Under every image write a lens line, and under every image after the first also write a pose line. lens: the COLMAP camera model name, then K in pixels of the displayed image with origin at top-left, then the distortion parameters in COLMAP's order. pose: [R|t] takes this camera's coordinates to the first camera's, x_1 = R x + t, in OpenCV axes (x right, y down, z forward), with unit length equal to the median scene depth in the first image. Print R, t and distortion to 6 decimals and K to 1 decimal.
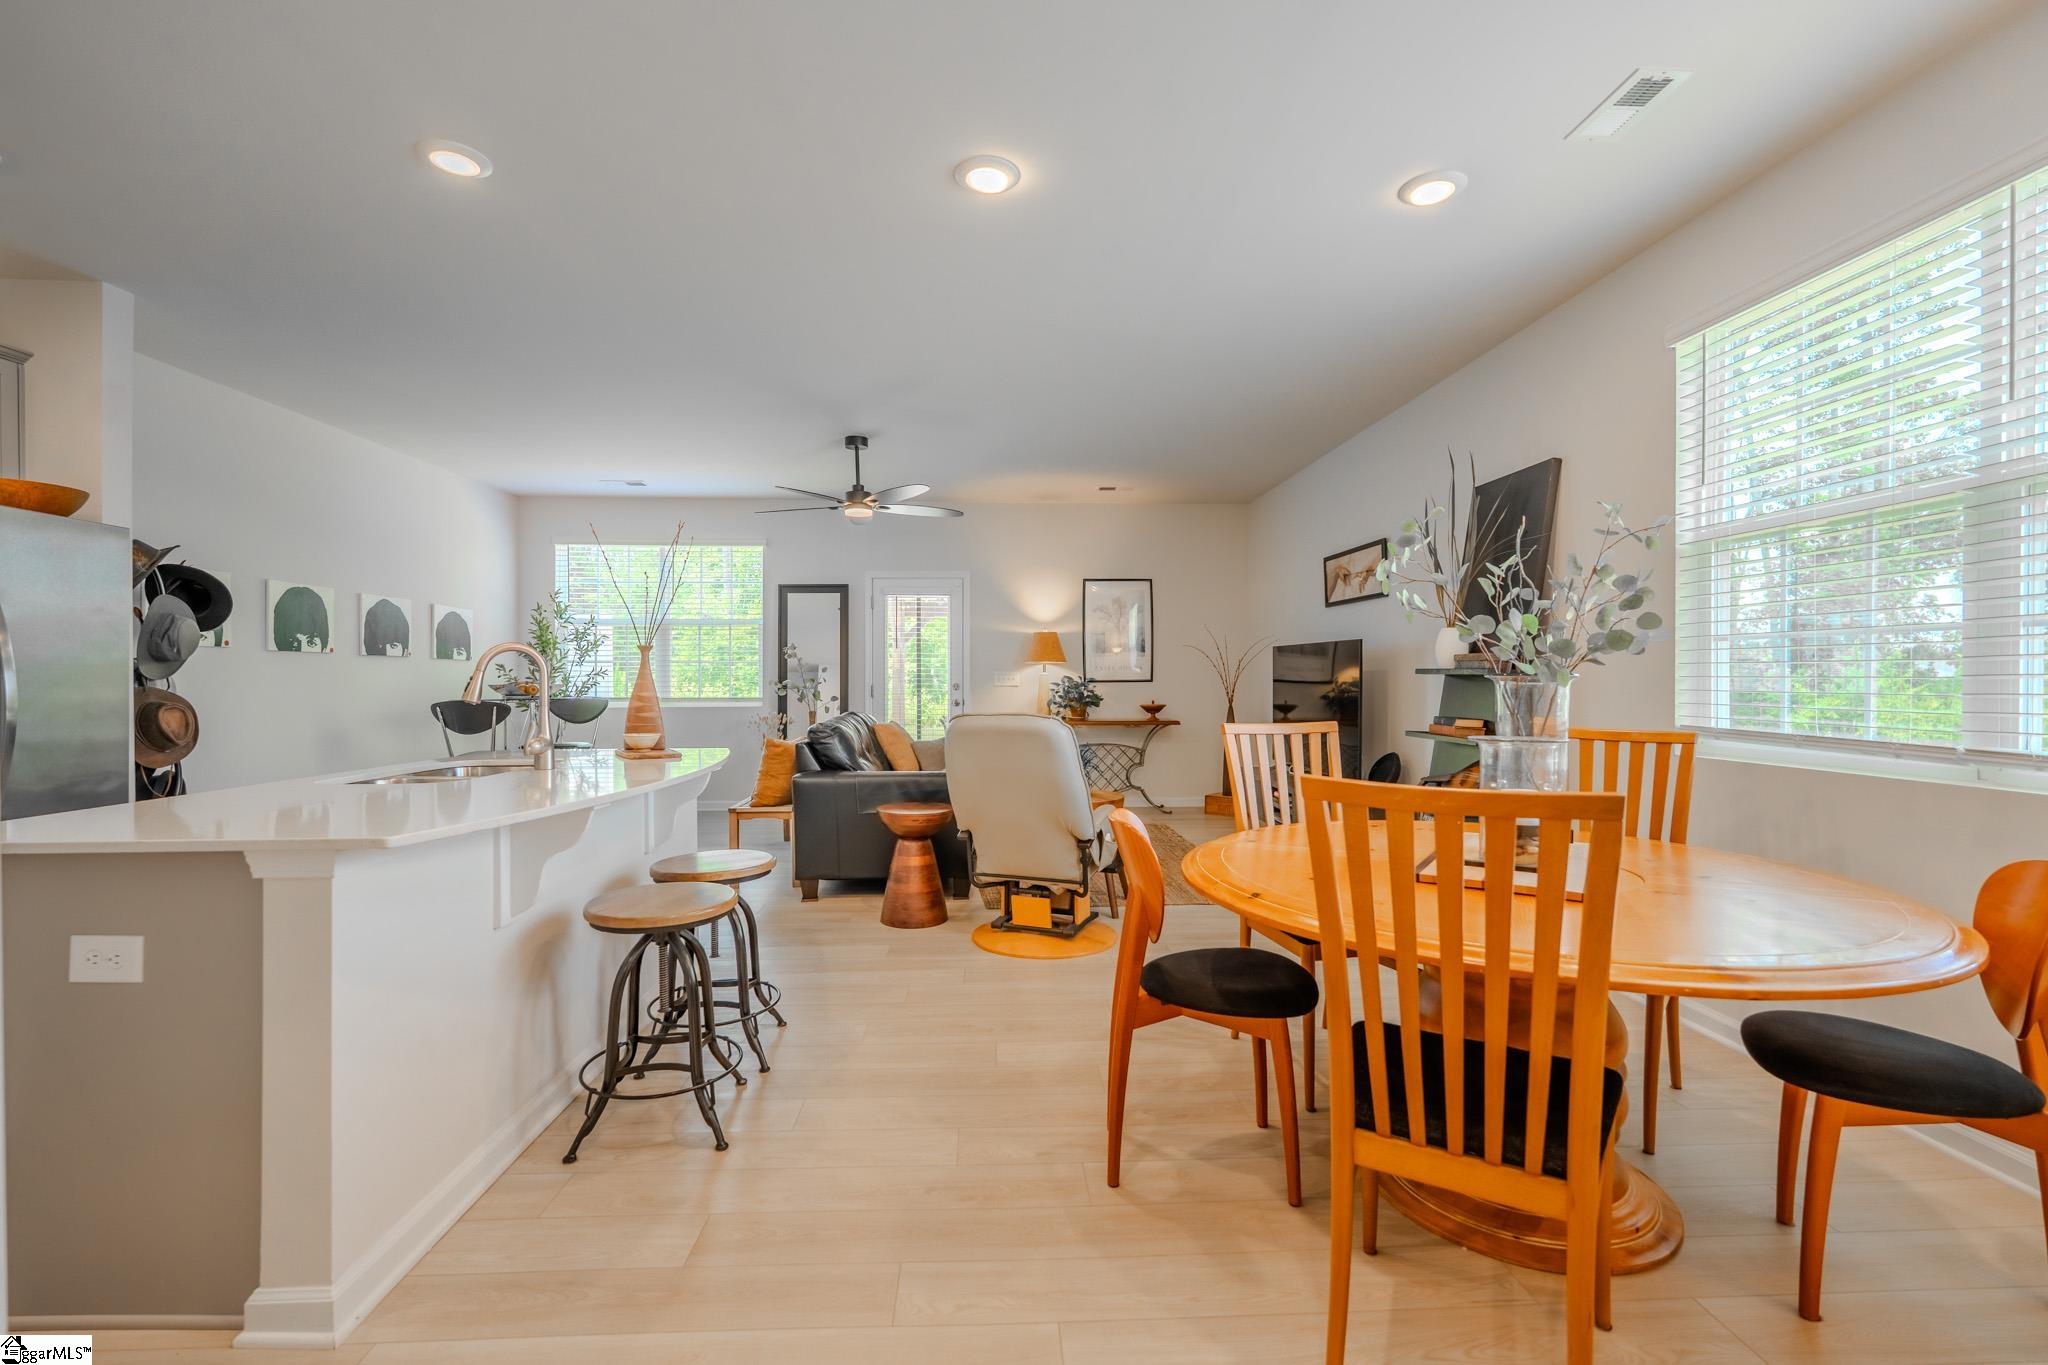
lens RADIAL K [[847.0, 0, 1024.0], [0, 847.0, 682.5], [0, 0, 1]] dist [-0.001436, 0.000035]
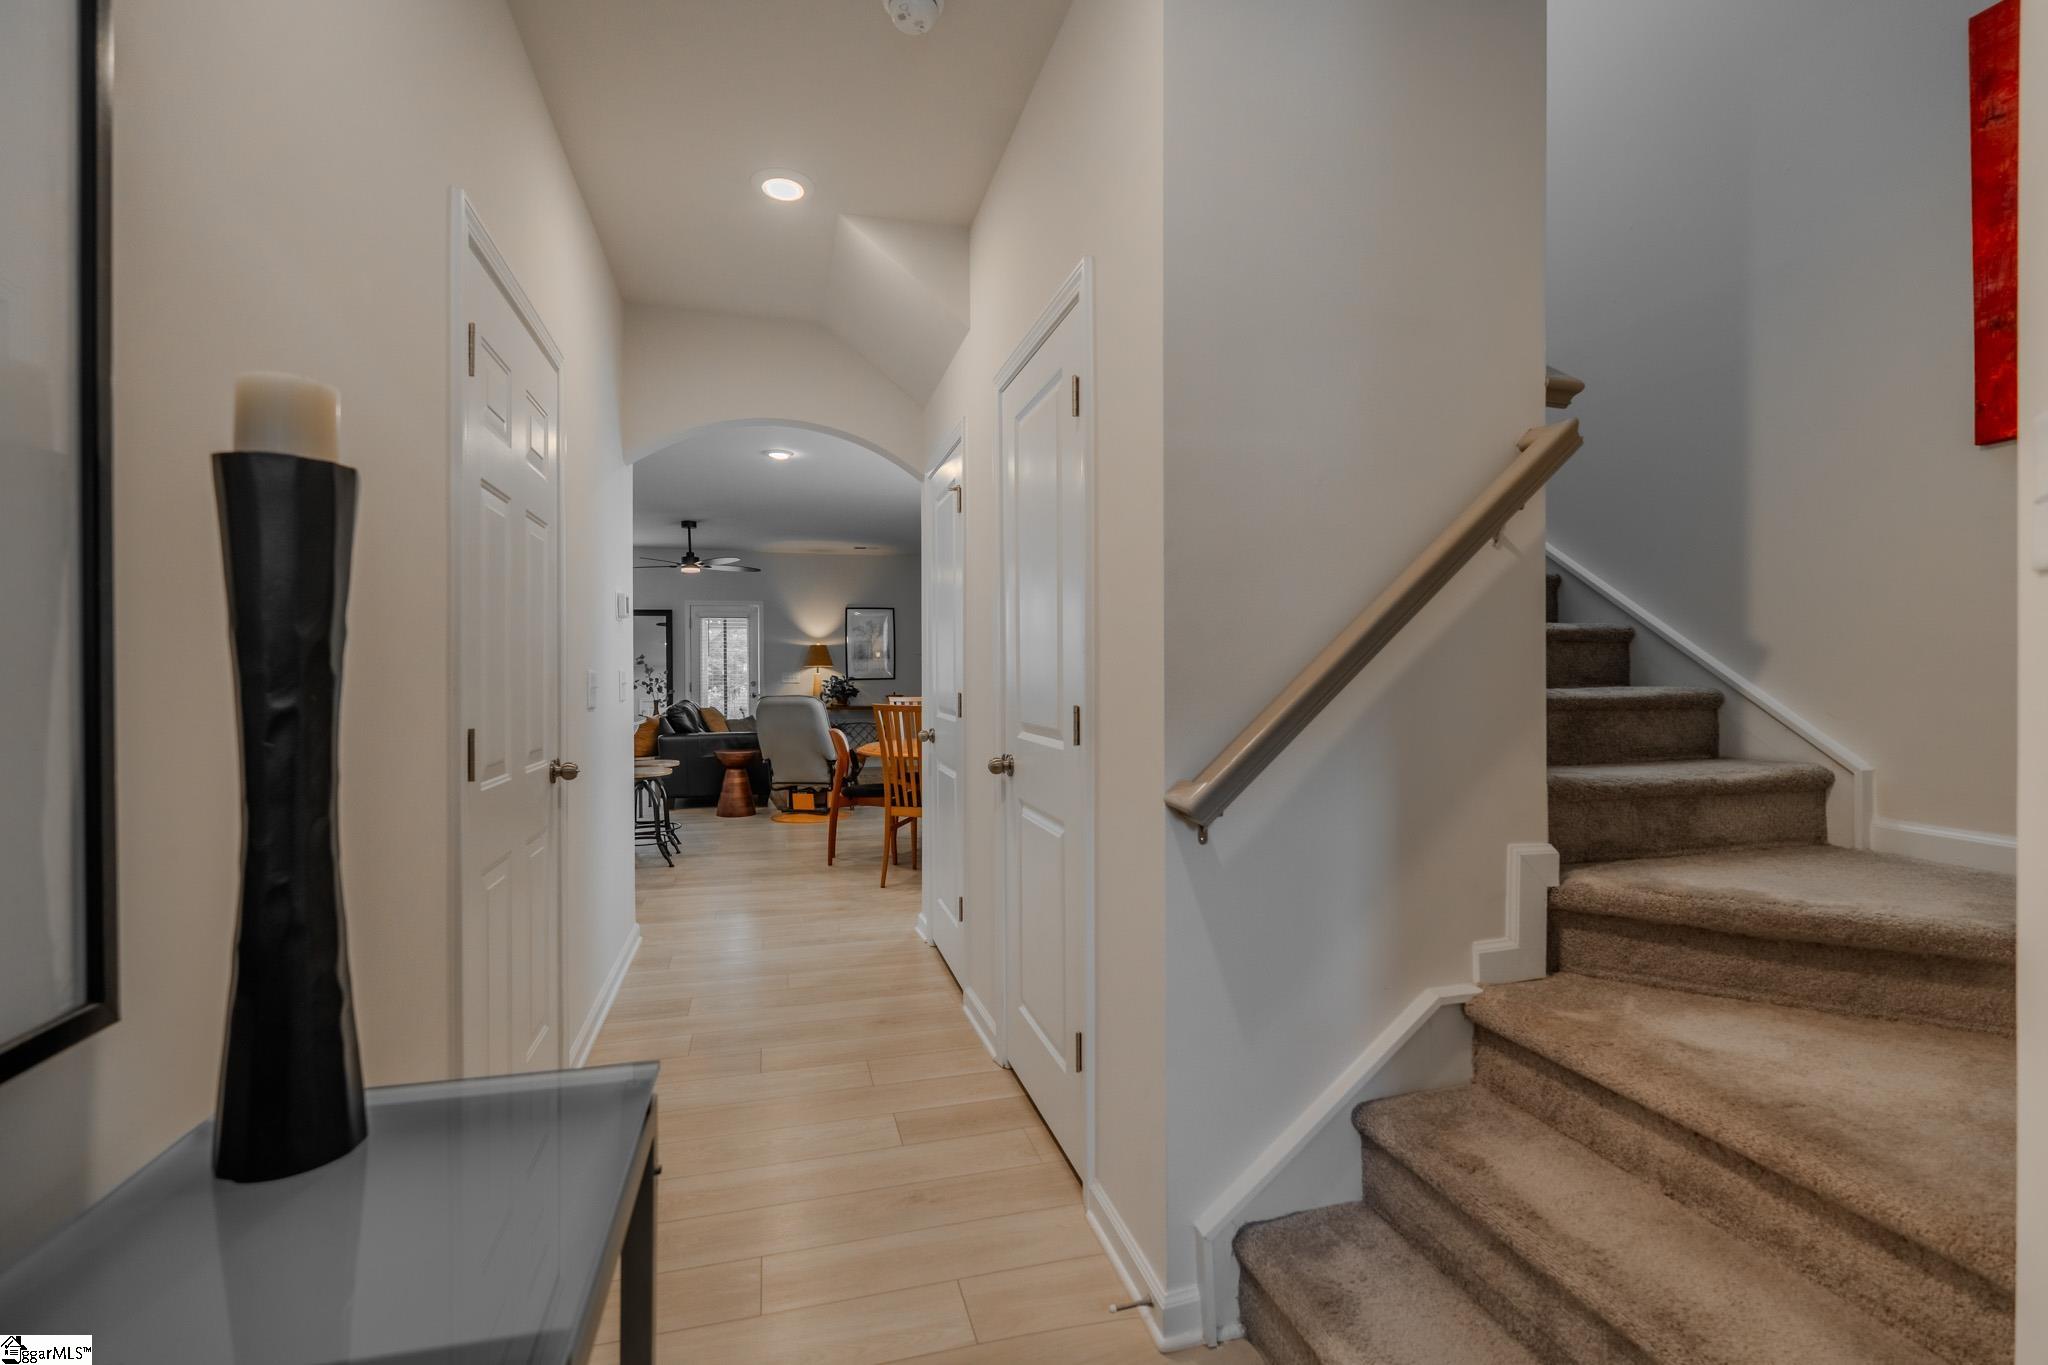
lens RADIAL K [[862.0, 0, 984.2], [0, 862.0, 681.6], [0, 0, 1]] dist [0.001292, 0.000028]
pose [[0.980669, -0.005391, 0.195602, 0.015480], [0.005515, 0.999985, -0.000088, 0.003948], [-0.195598, 0.001165, 0.980683, -0.500713]]
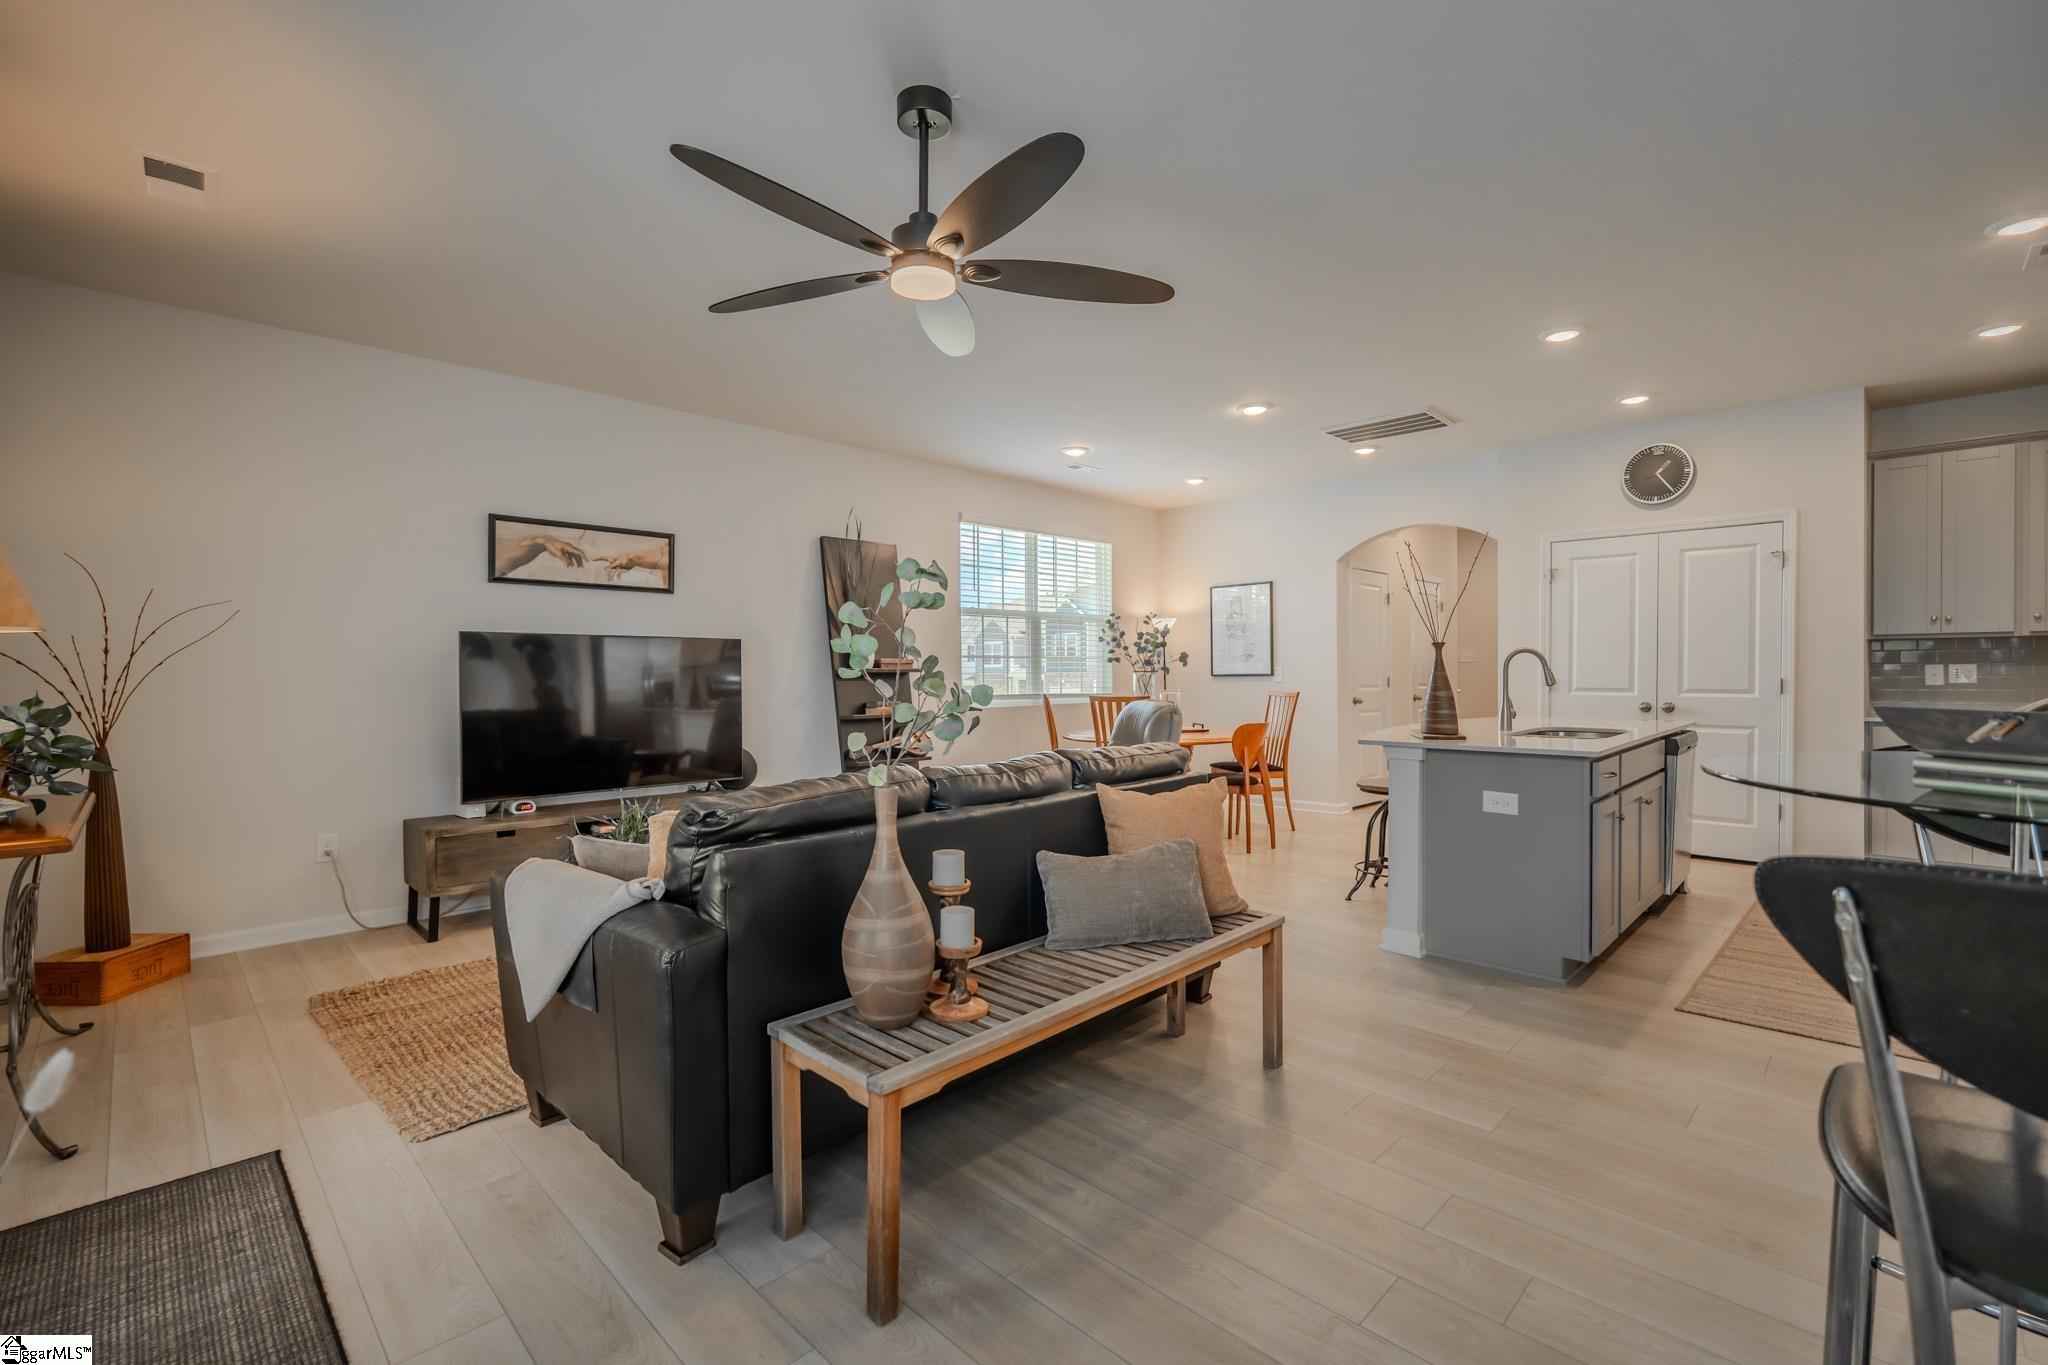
lens RADIAL K [[894.8, 0, 1084.4], [0, 894.8, 682.3], [0, 0, 1]] dist [-0.000405, -0.000050]
pose [[-0.697619, -0.002418, 0.716465, -0.451152], [0.013896, 0.999761, 0.016905, -0.007155], [-0.716334, 0.021749, -0.697418, 0.965500]]
